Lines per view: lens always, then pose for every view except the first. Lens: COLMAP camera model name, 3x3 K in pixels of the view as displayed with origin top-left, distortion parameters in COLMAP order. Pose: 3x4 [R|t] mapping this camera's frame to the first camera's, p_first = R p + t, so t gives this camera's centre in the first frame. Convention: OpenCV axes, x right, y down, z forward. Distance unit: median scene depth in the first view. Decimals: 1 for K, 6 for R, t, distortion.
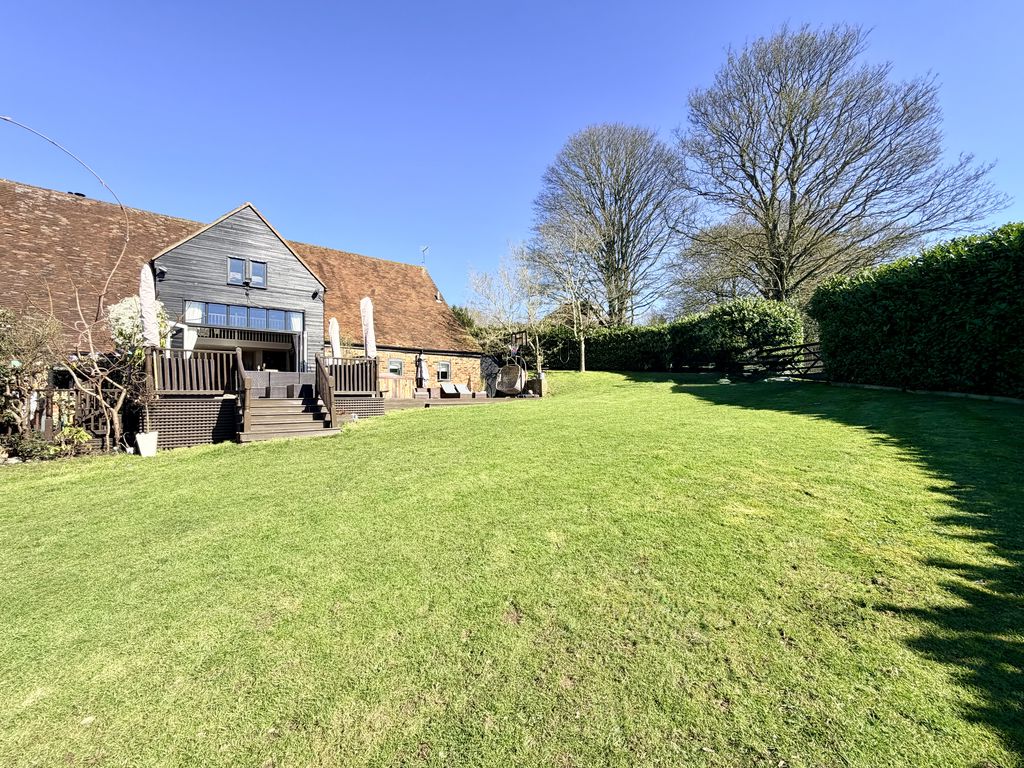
lens RADIAL K [[409.5, 0, 513.6], [0, 409.5, 384.3], [0, 0, 1]] dist [0.005908, -0.000701]
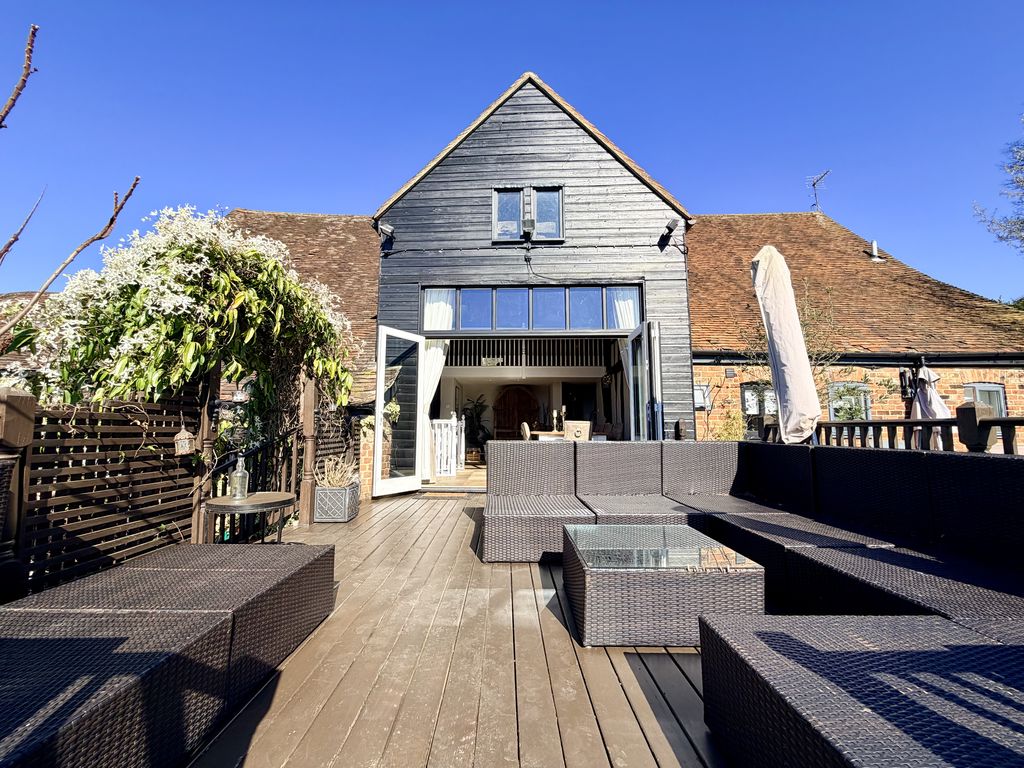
lens RADIAL K [[409.5, 0, 508.8], [0, 409.5, 383.5], [0, 0, 1]] dist [0.005908, -0.000701]
pose [[0.772182, -0.064136, -0.632157, -0.379138], [0.012726, 0.996254, -0.085531, -0.041591], [0.635274, 0.058001, 0.770105, 0.631904]]
